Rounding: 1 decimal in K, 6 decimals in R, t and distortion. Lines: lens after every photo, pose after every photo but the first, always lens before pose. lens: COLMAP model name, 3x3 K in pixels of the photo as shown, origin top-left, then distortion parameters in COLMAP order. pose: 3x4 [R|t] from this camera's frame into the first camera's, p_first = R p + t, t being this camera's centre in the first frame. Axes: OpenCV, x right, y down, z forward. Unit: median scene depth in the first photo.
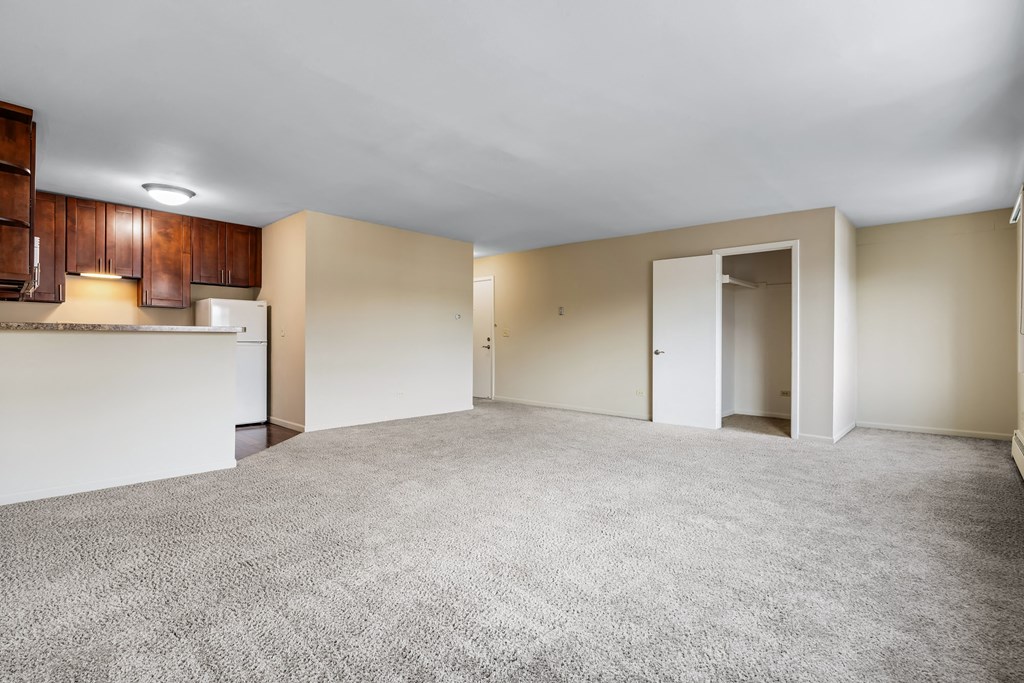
lens RADIAL K [[466.0, 0, 511.6], [0, 466.0, 341.7], [0, 0, 1]] dist [0.000143, 0.000019]
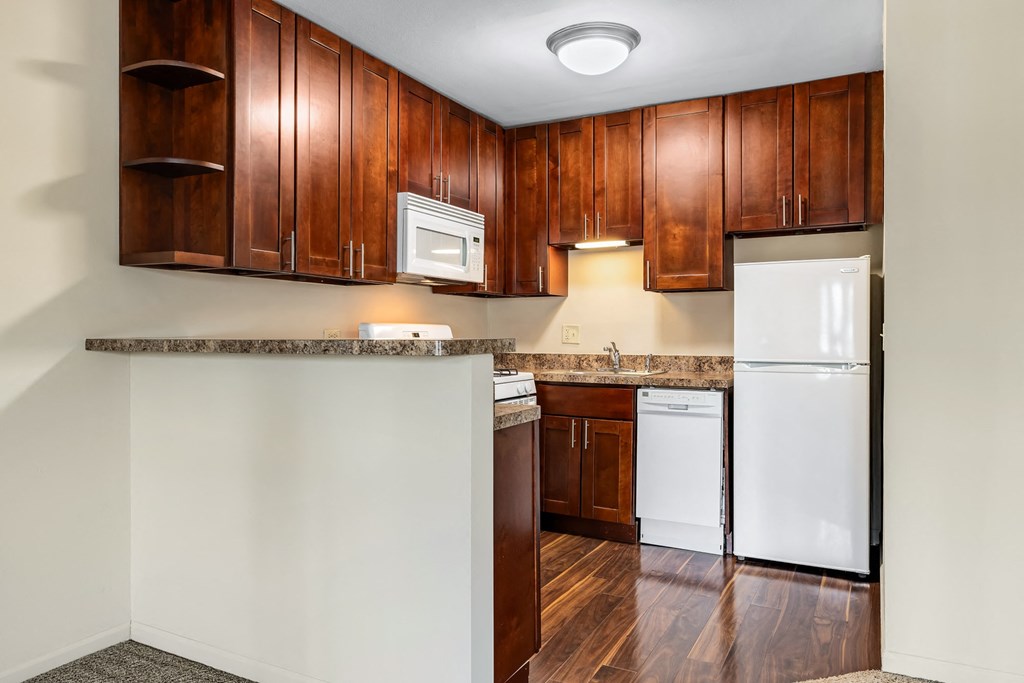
lens RADIAL K [[706.1, 0, 513.7], [0, 706.1, 339.4], [0, 0, 1]] dist [-0.003667, -0.000814]
pose [[0.274981, -0.004168, -0.961440, -0.063152], [-0.000132, 0.999990, -0.004373, -0.019250], [0.961450, 0.001330, 0.274978, 0.622810]]
